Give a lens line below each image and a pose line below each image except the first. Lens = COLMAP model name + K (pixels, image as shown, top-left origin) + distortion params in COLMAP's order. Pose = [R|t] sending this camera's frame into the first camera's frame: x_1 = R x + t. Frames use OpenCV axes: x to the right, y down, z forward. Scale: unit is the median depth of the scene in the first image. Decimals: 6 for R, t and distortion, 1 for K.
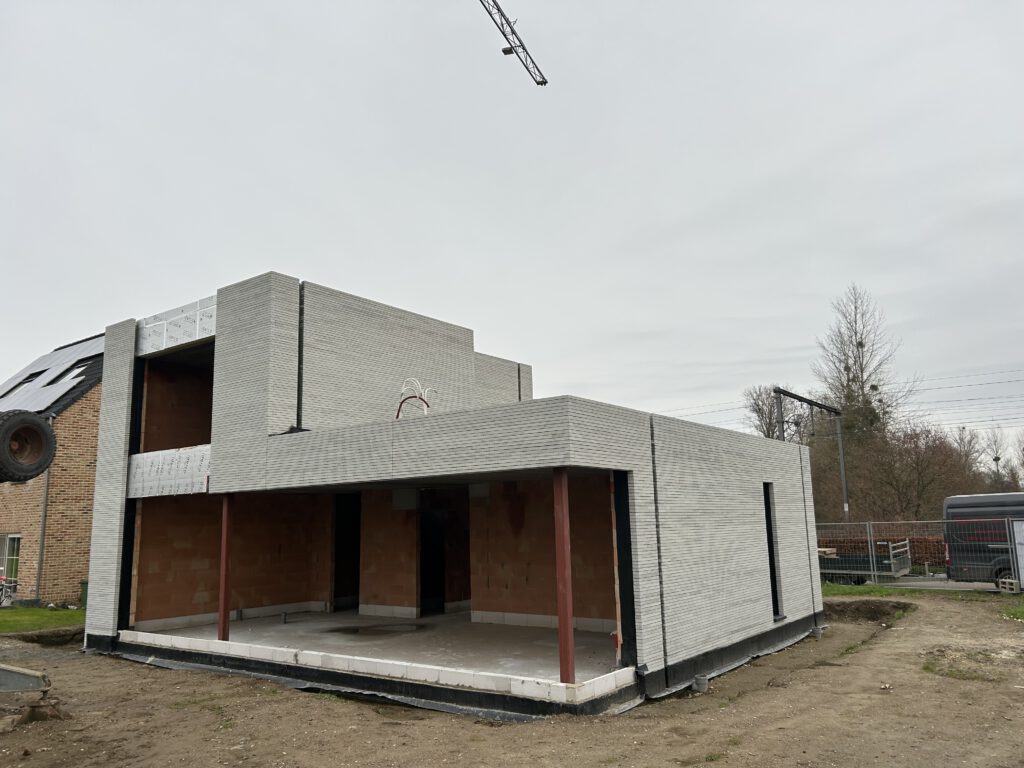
lens RADIAL K [[770.2, 0, 514.6], [0, 770.2, 388.0], [0, 0, 1]] dist [0.053869, -0.054620]
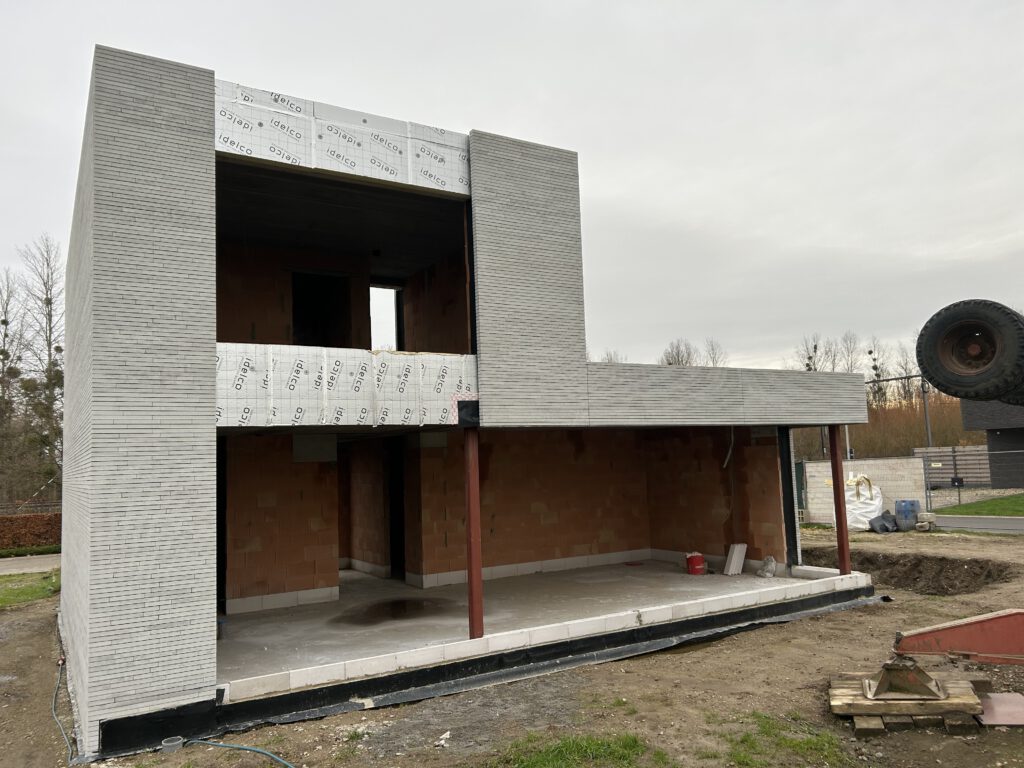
lens RADIAL K [[770.2, 0, 515.4], [0, 770.2, 383.9], [0, 0, 1]] dist [0.053869, -0.054620]
pose [[0.364162, 0.104805, 0.925420, -0.952265], [-0.131440, 0.989486, -0.060338, 0.126617], [-0.922014, -0.099664, 0.374109, 0.673533]]
